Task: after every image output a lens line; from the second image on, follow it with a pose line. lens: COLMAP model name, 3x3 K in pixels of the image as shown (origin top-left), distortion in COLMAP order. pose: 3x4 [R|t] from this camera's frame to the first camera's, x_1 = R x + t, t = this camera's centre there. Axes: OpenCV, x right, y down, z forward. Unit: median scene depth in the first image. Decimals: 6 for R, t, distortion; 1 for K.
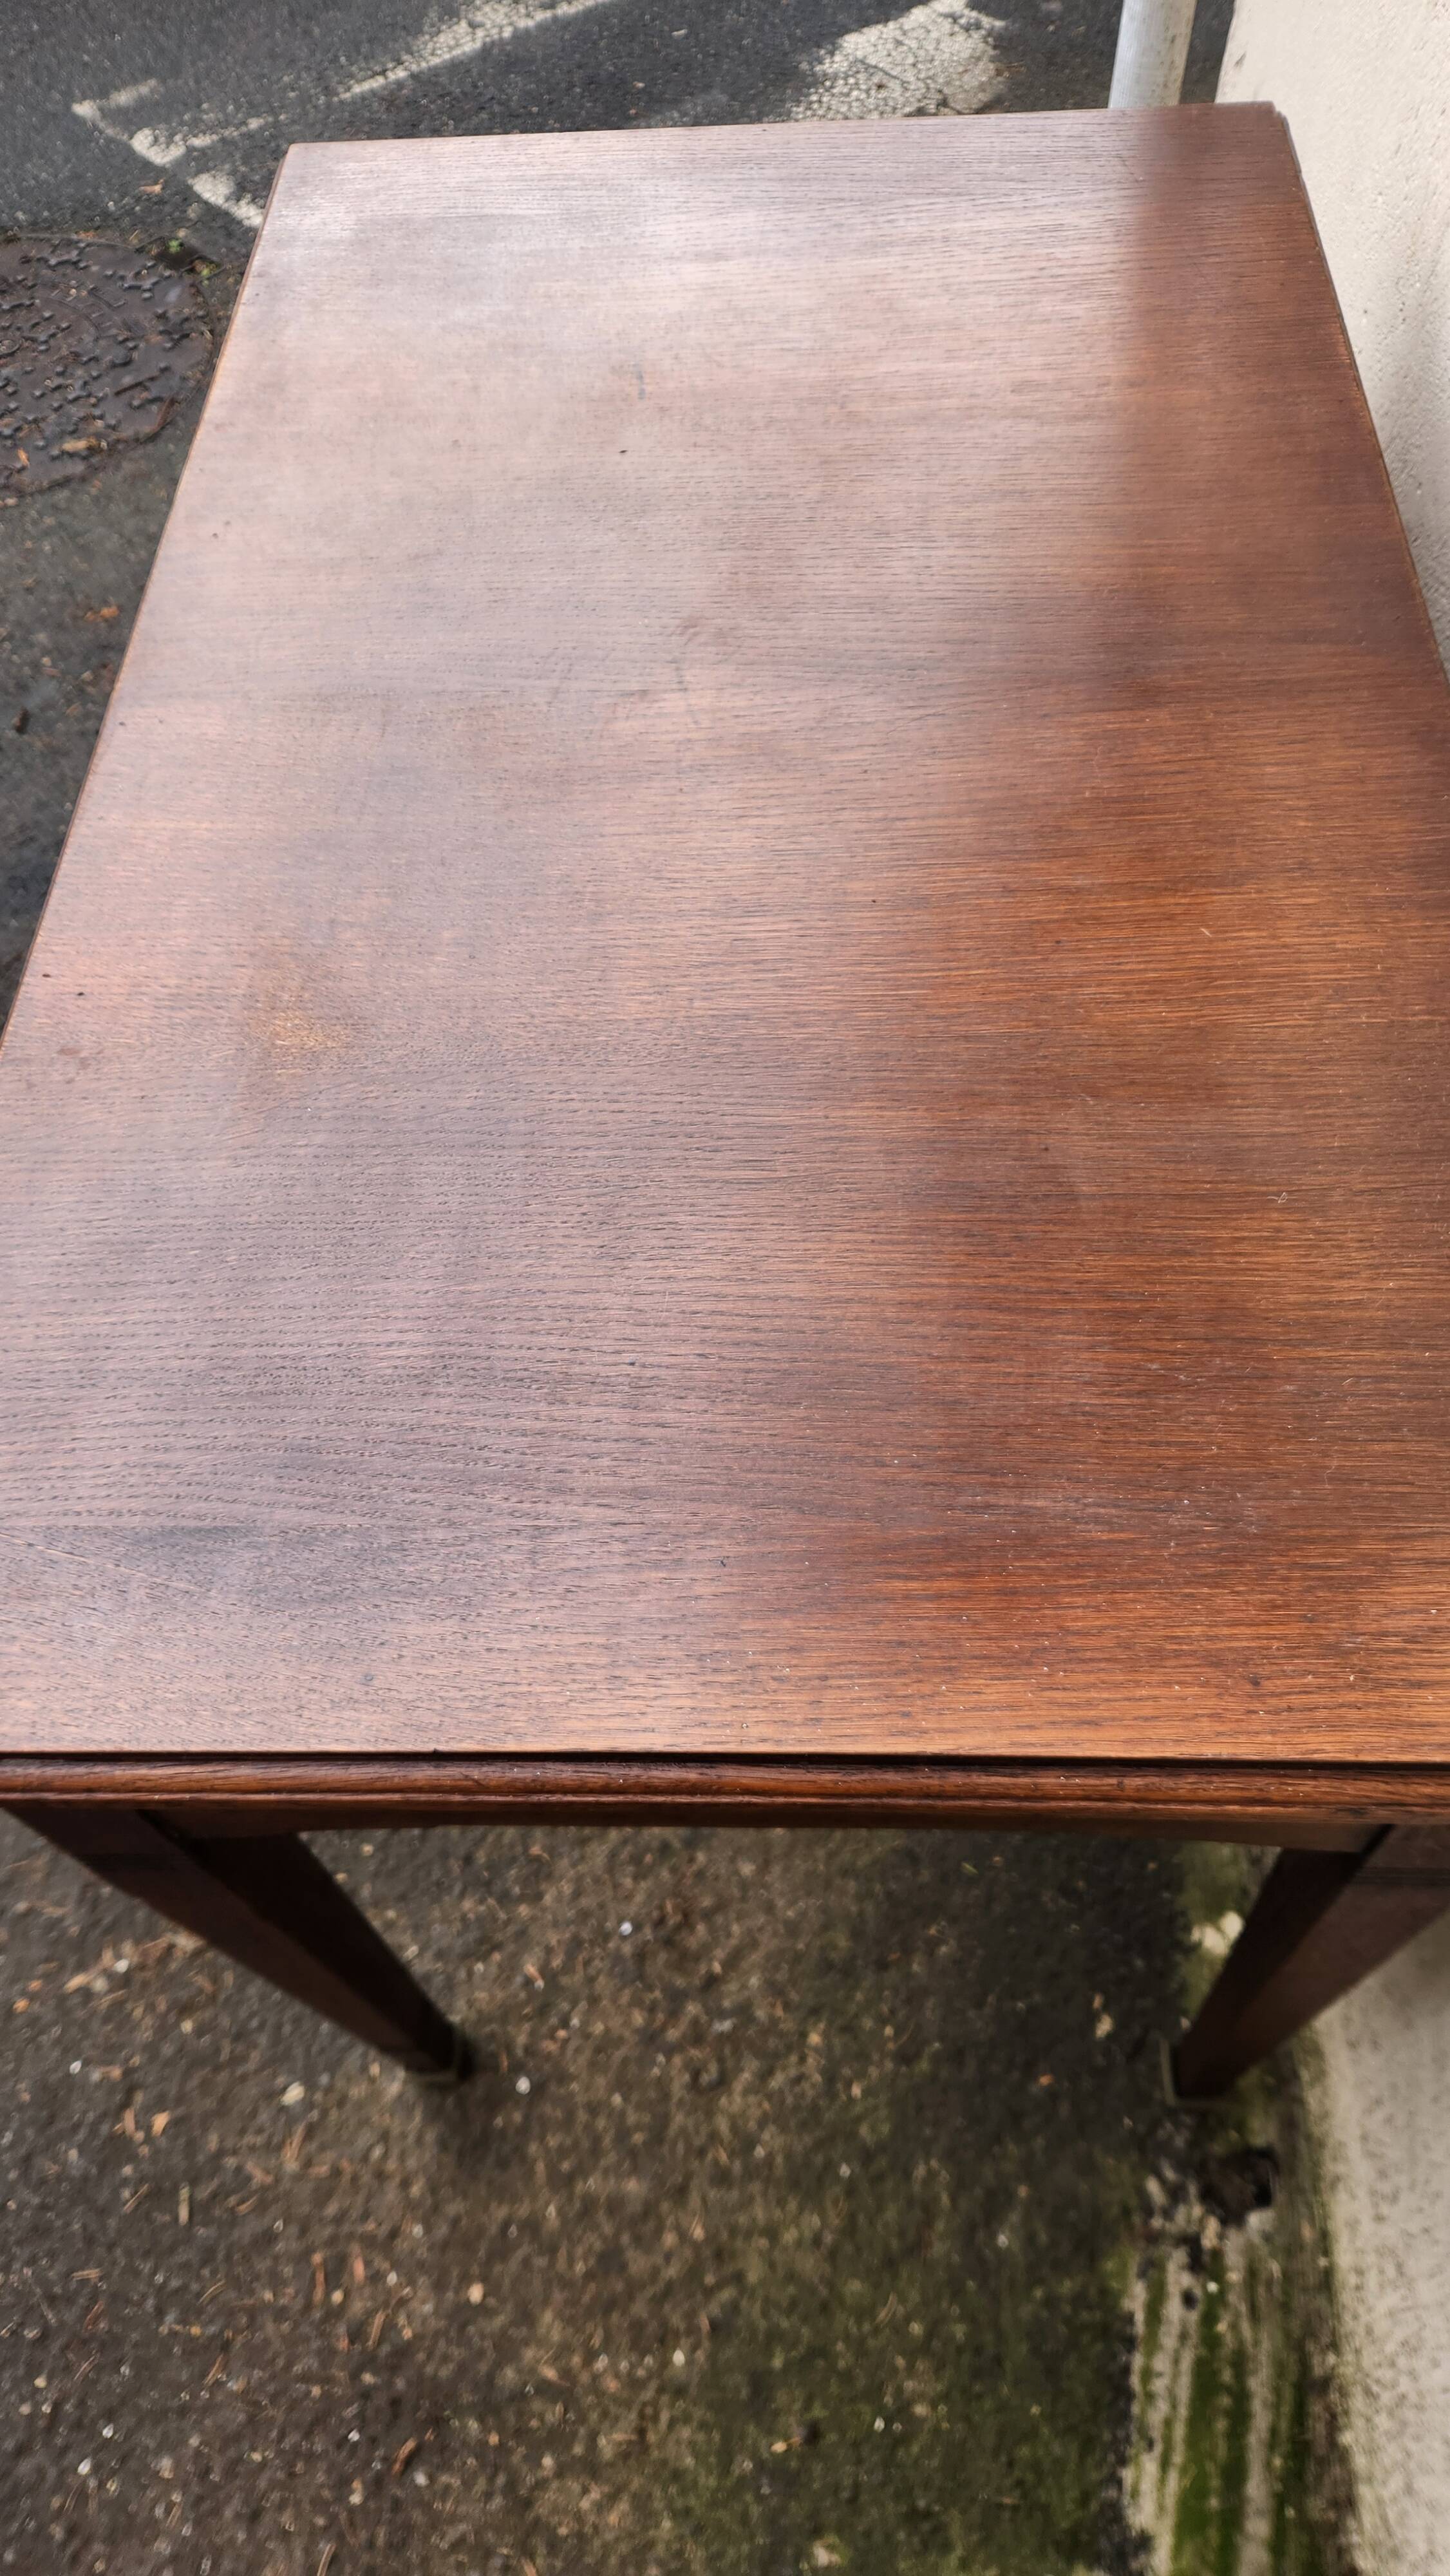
lens RADIAL K [[1717.6, 0, 726.4], [0, 1717.6, 1283.5], [0, 0, 1]] dist [0.063855, -0.058808]
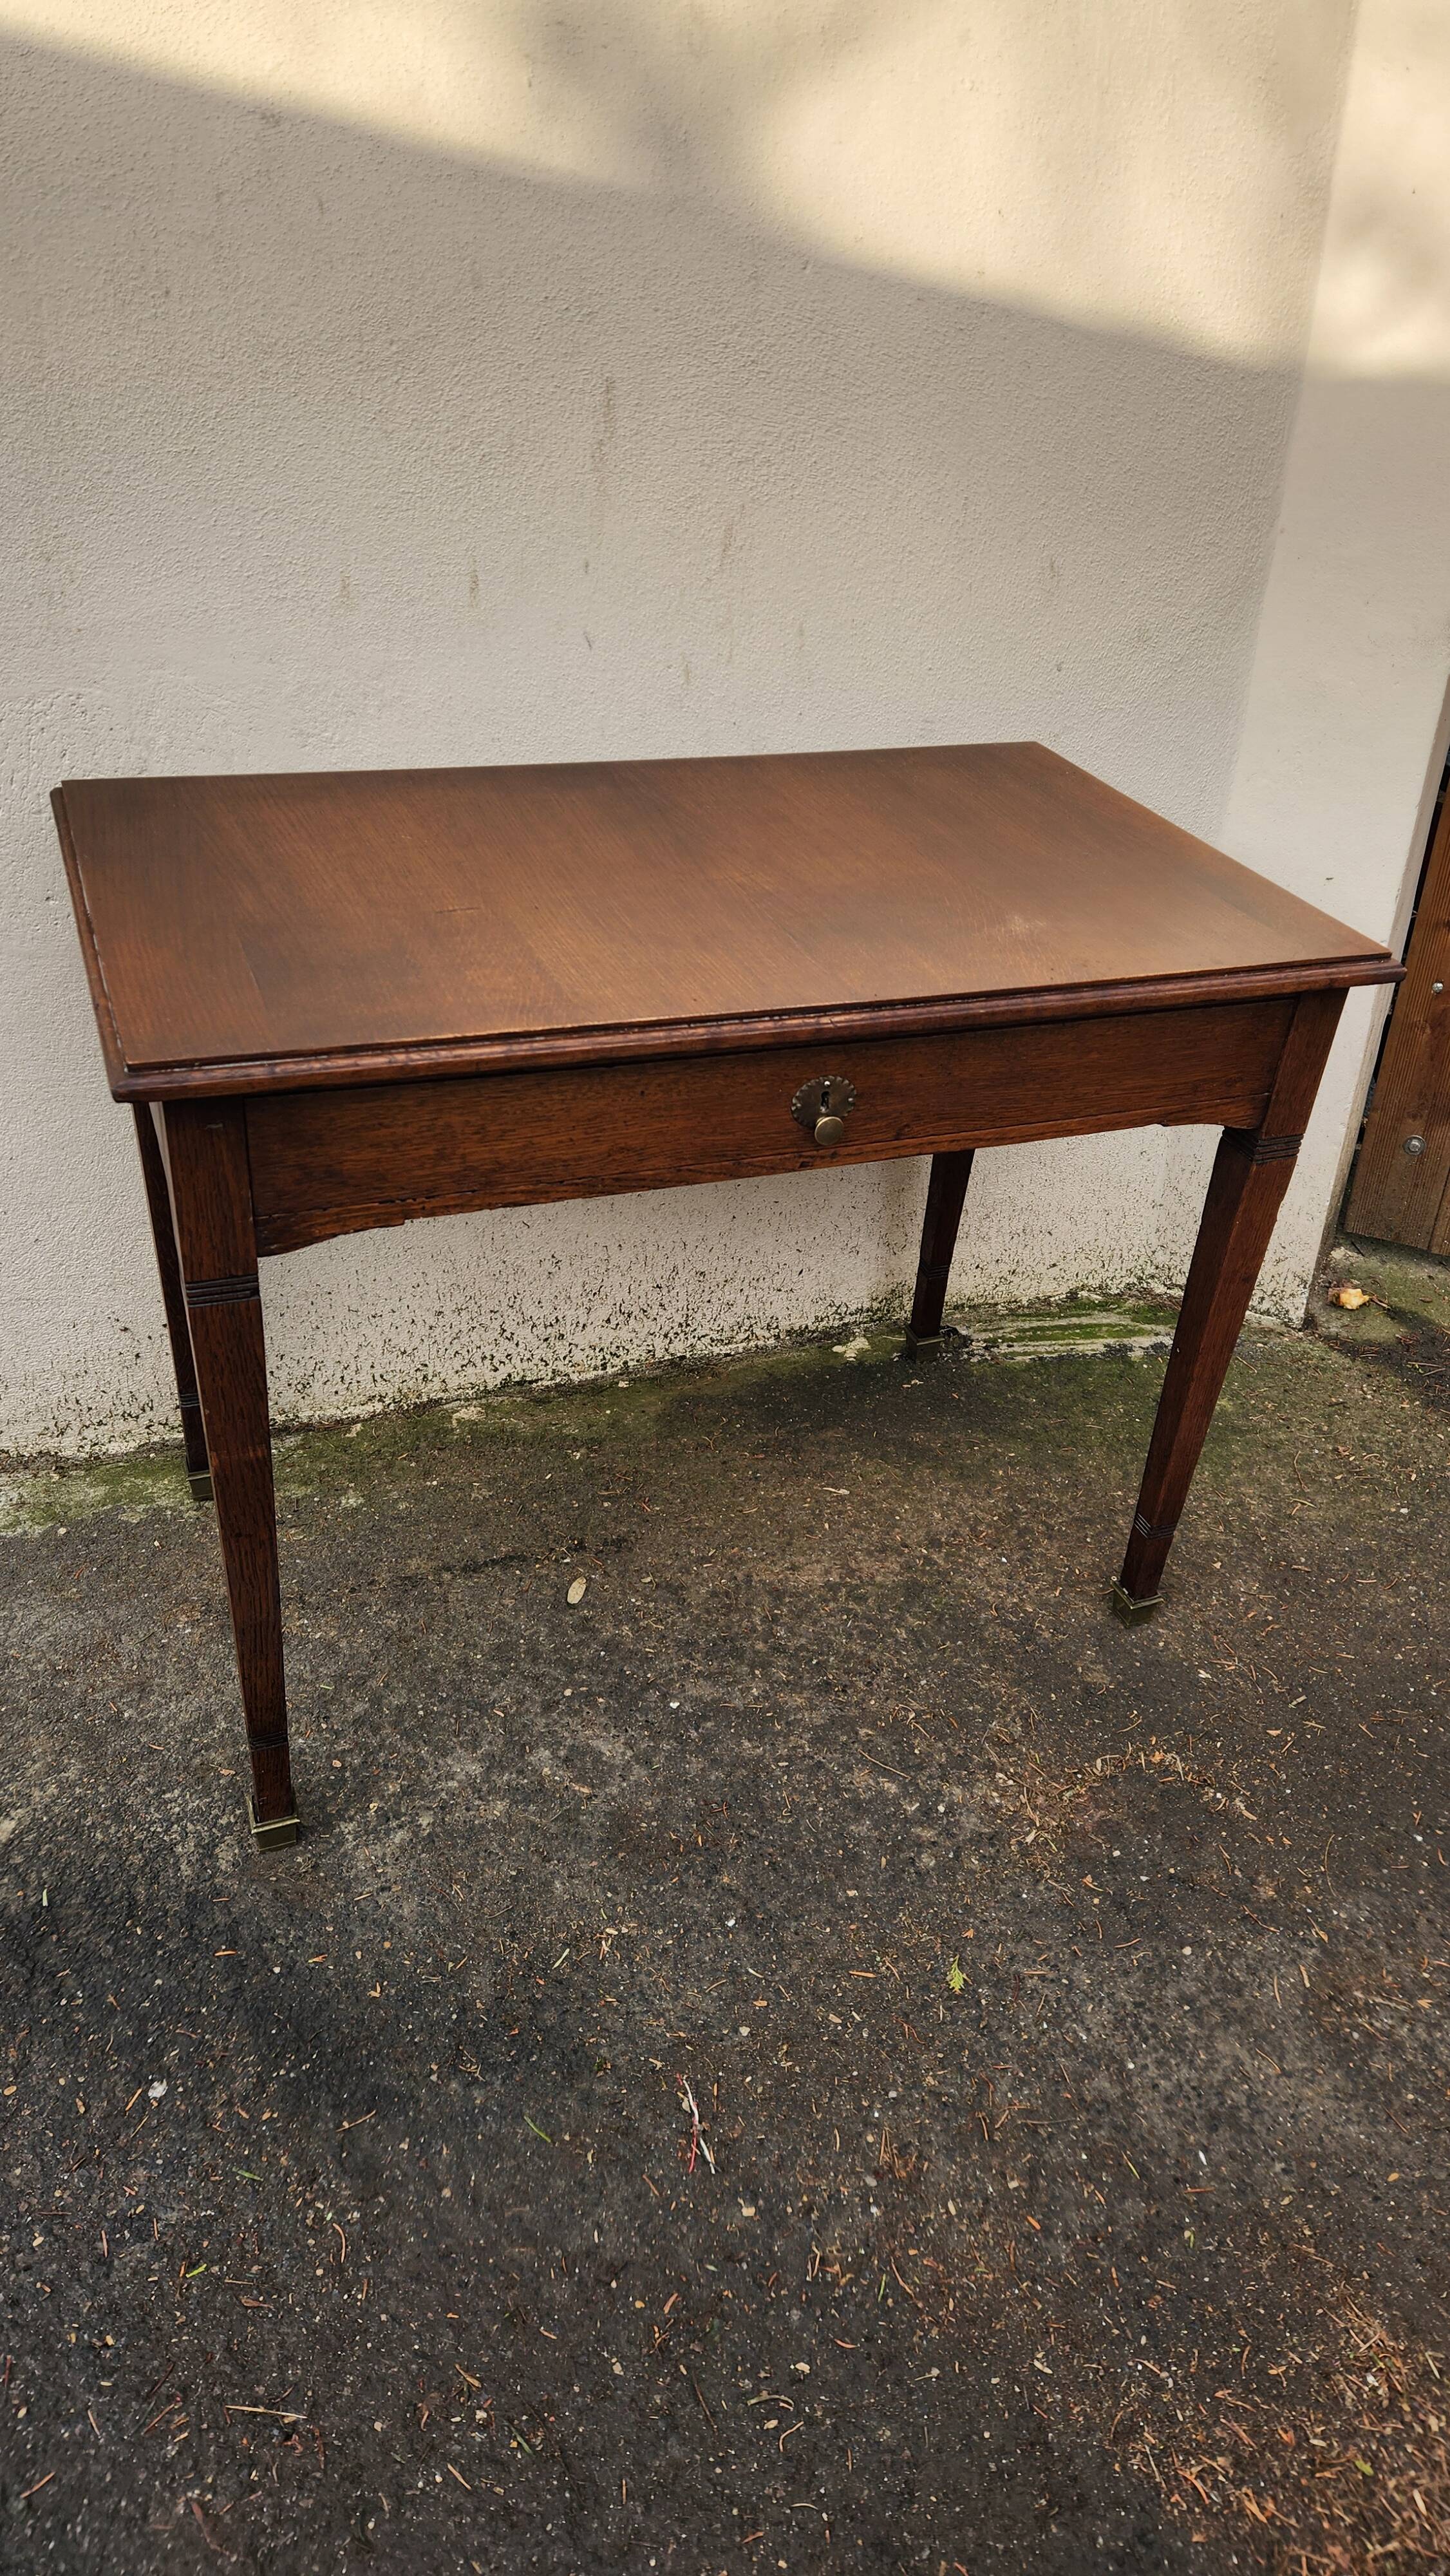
lens RADIAL K [[1717.6, 0, 713.5], [0, 1717.6, 1272.7], [0, 0, 1]] dist [0.063855, -0.058808]
pose [[-0.390374, -0.467218, 0.793294, -1.255754], [0.745942, 0.344518, 0.569980, -0.942396], [-0.539609, 0.814257, 0.214027, 0.700610]]
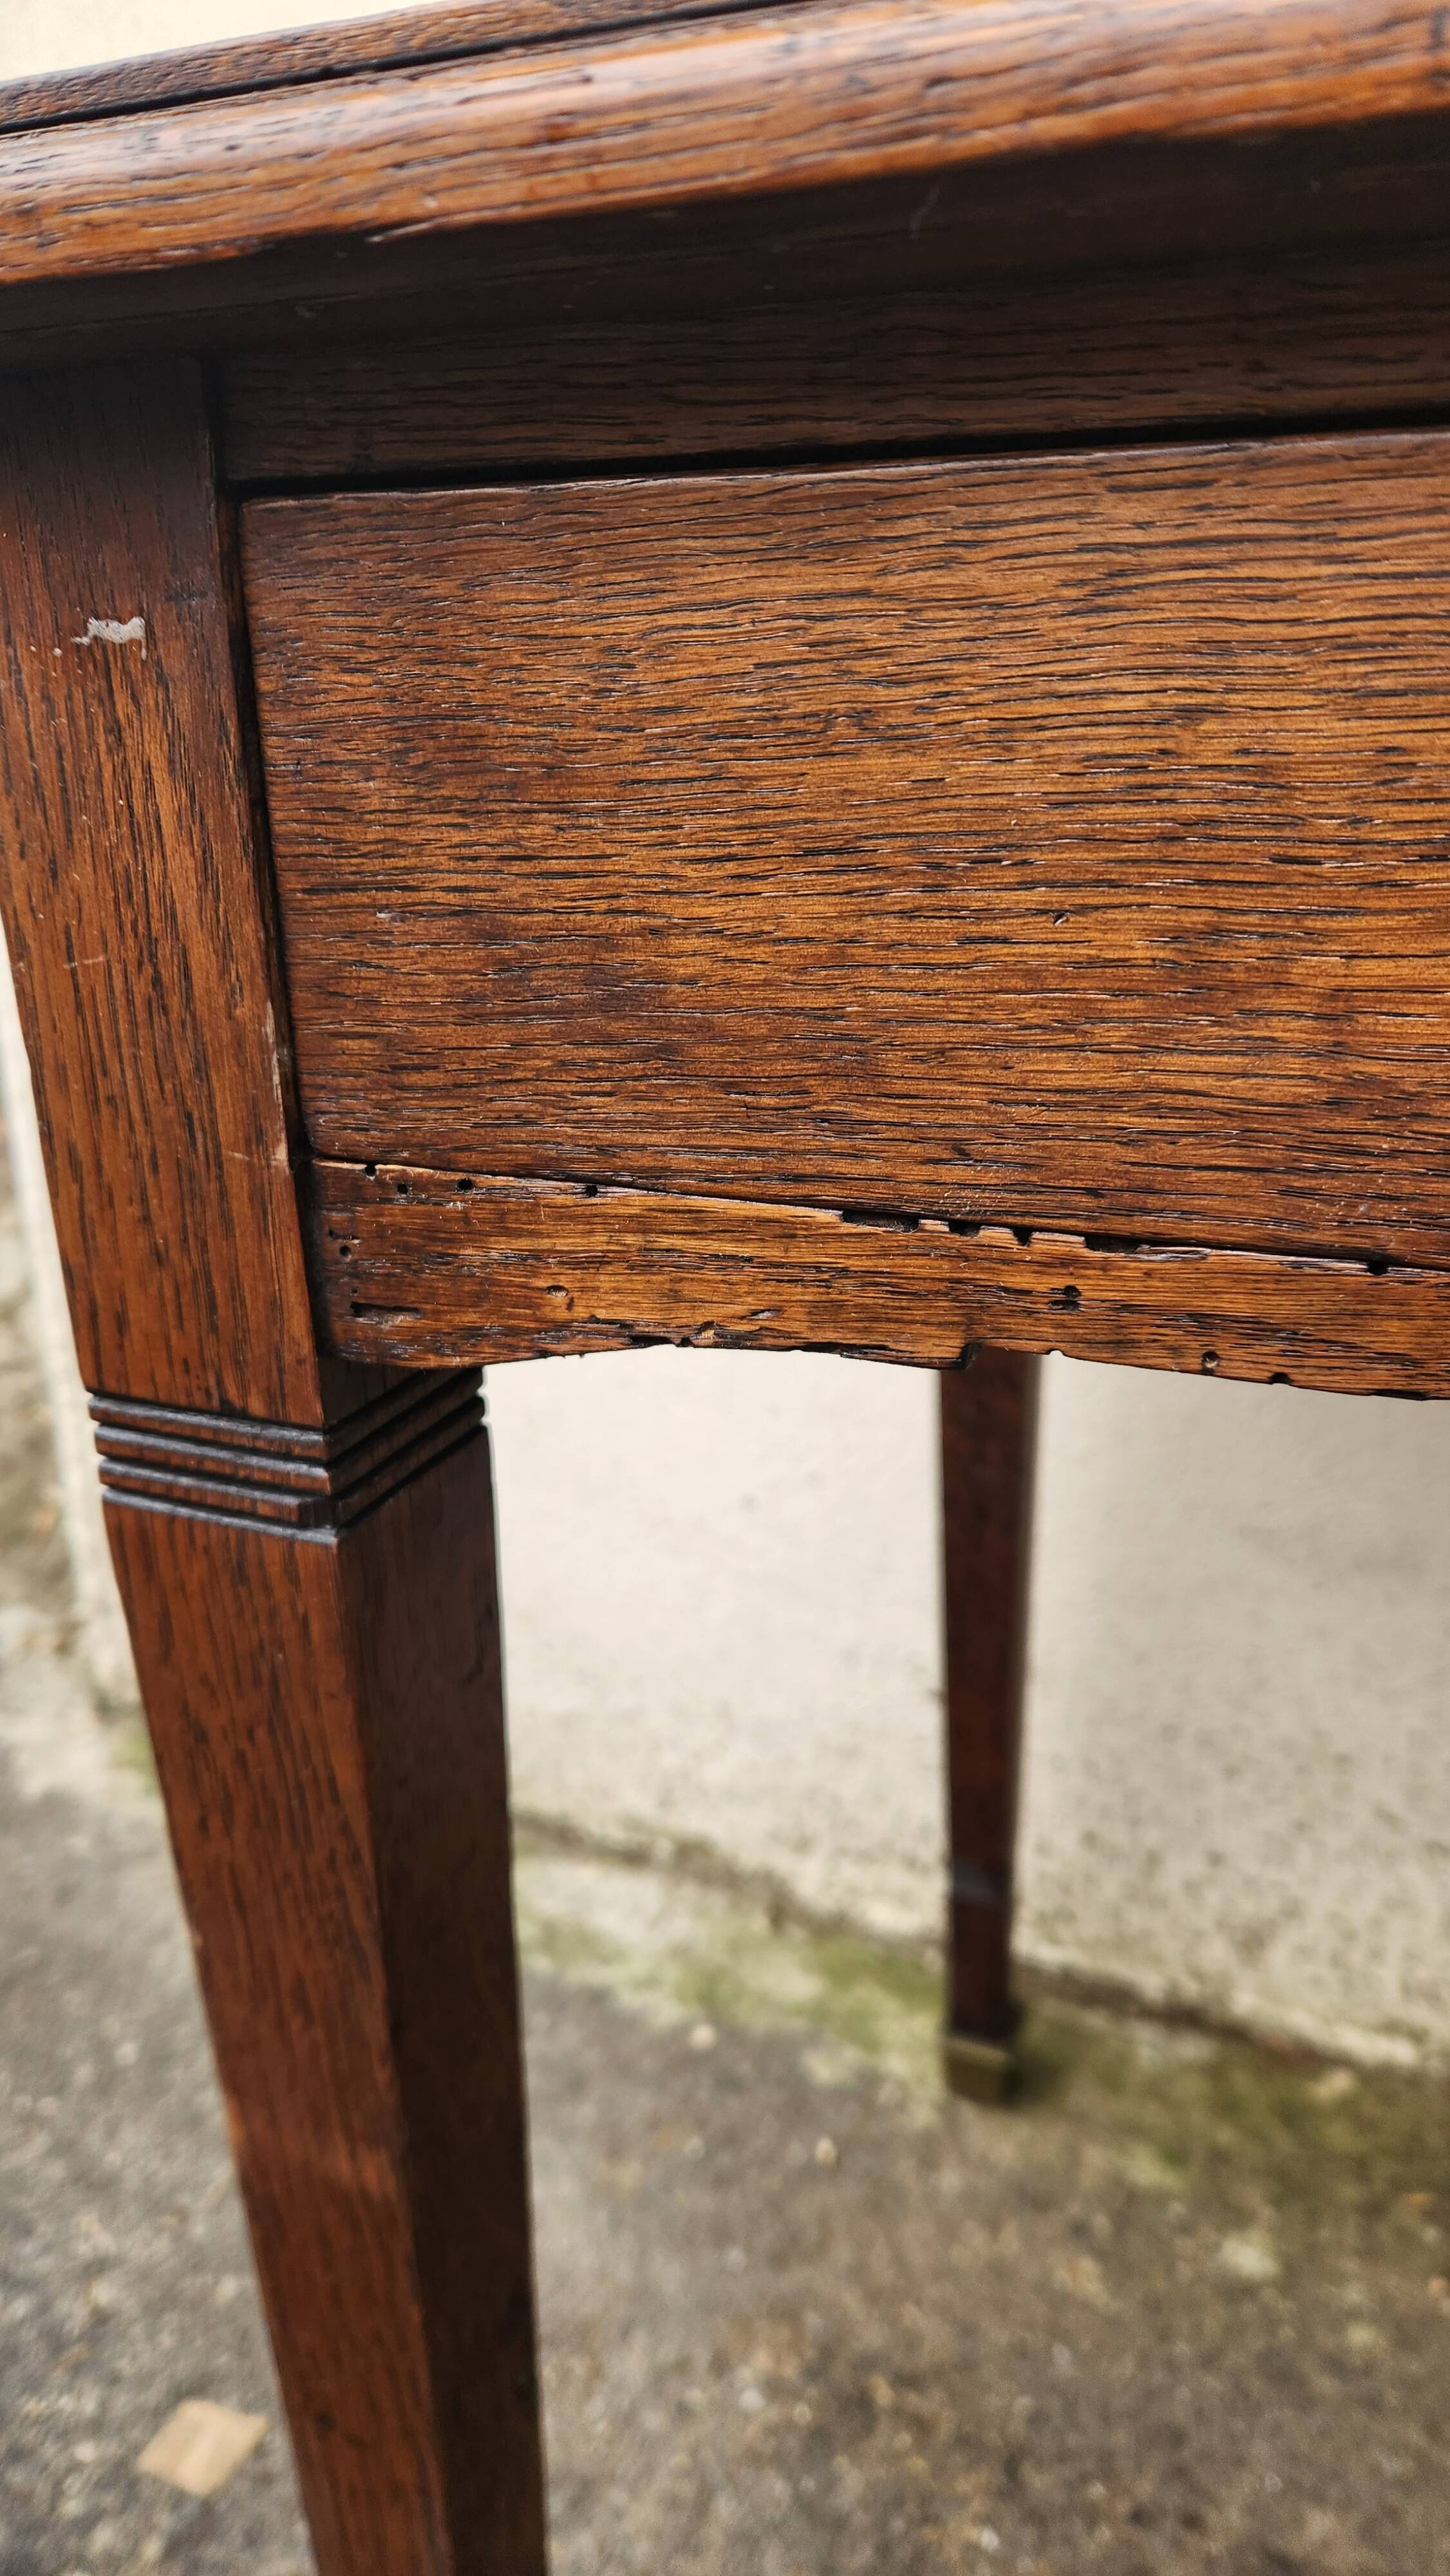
lens RADIAL K [[1717.6, 0, 732.9], [0, 1717.6, 1281.6], [0, 0, 1]] dist [0.063855, -0.058808]
pose [[0.353804, -0.264606, 0.897110, -0.431940], [0.786865, 0.602722, -0.132550, -0.442326], [-0.505635, 0.752801, 0.421455, 0.952766]]
